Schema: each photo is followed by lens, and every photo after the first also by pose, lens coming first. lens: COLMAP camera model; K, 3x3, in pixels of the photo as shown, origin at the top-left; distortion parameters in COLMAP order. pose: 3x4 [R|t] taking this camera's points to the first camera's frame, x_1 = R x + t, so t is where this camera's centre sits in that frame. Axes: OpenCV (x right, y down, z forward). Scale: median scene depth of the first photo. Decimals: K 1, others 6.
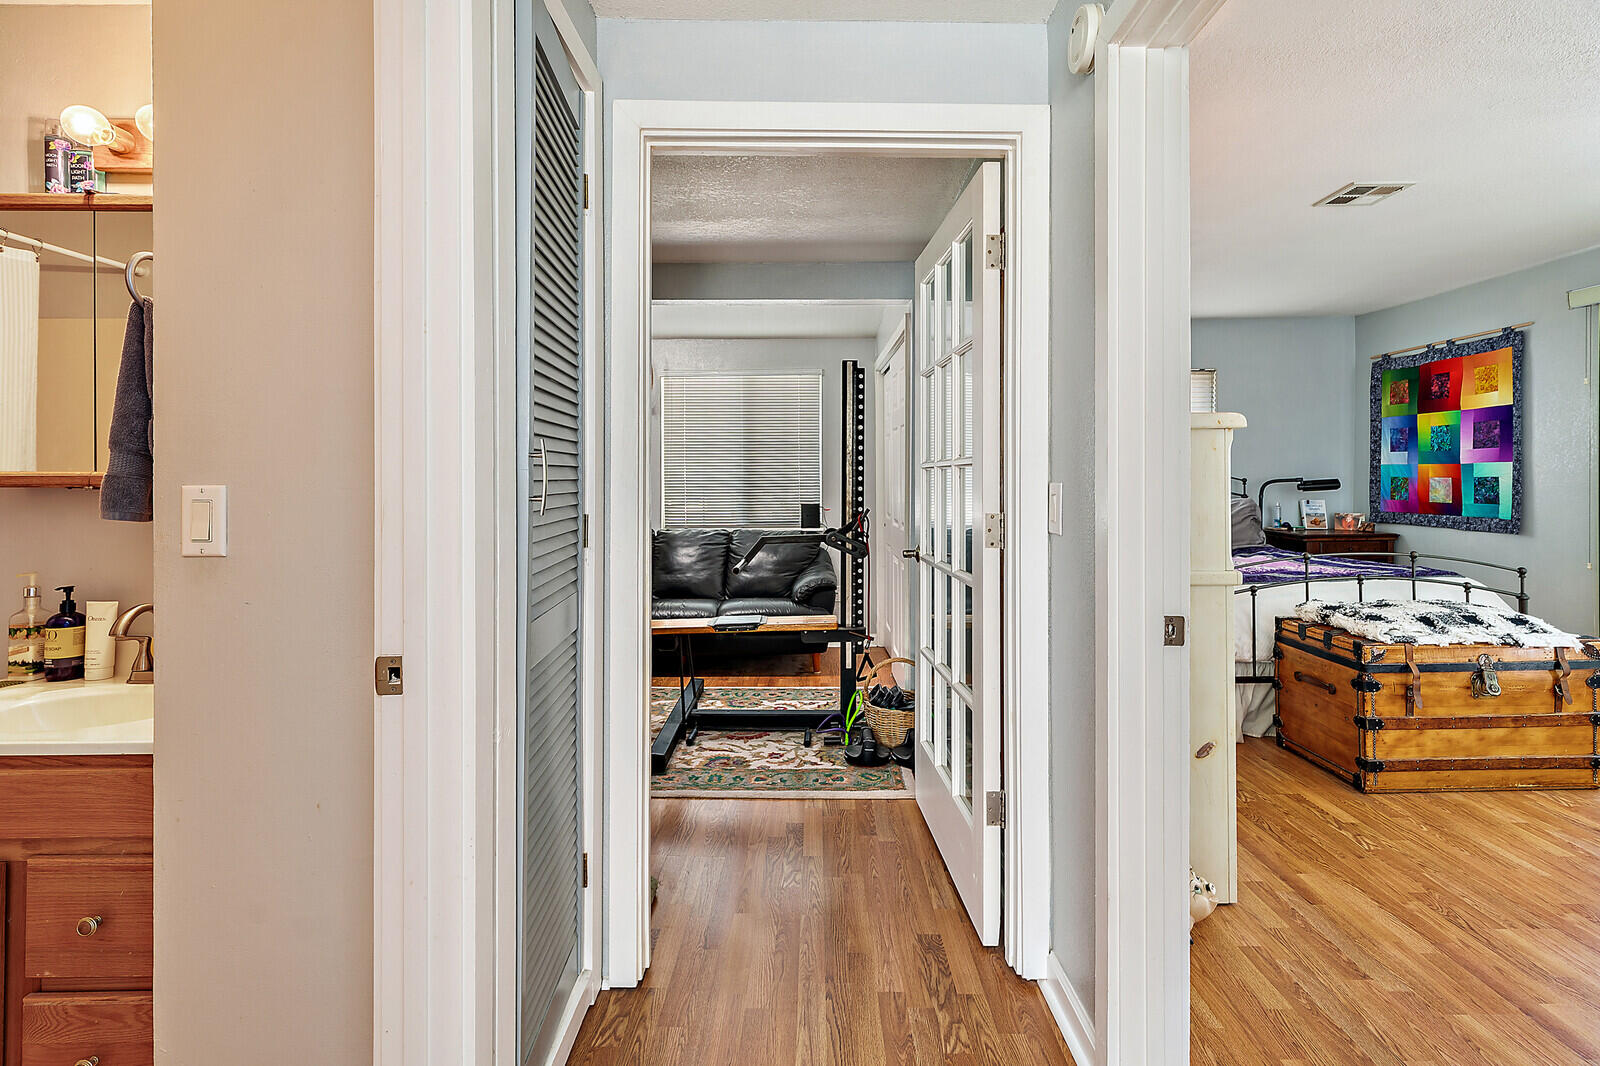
lens RADIAL K [[736.4, 0, 812.2], [0, 736.4, 474.4], [0, 0, 1]] dist [0.006932, -0.001529]
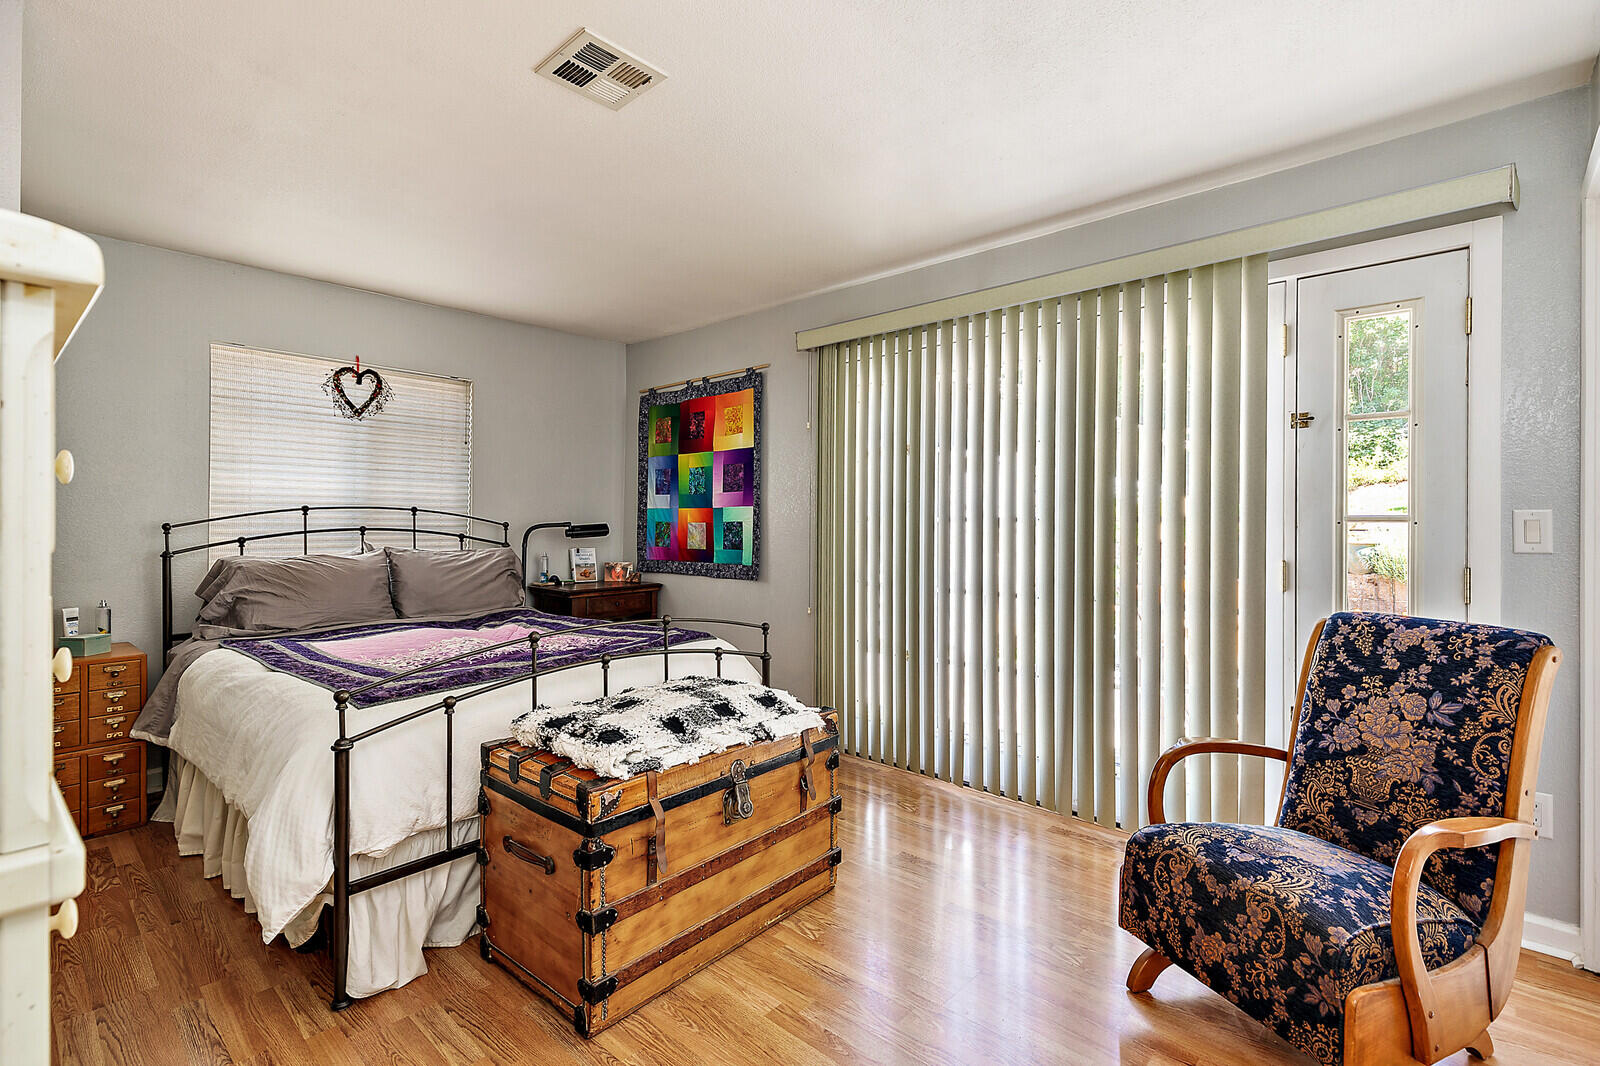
lens RADIAL K [[736.4, 0, 799.4], [0, 736.4, 531.5], [0, 0, 1]] dist [0.006932, -0.001529]
pose [[0.668428, 0.000790, 0.743777, 0.397498], [-0.008528, 0.999942, 0.006602, 0.013962], [-0.743728, -0.010756, 0.668395, 0.457181]]
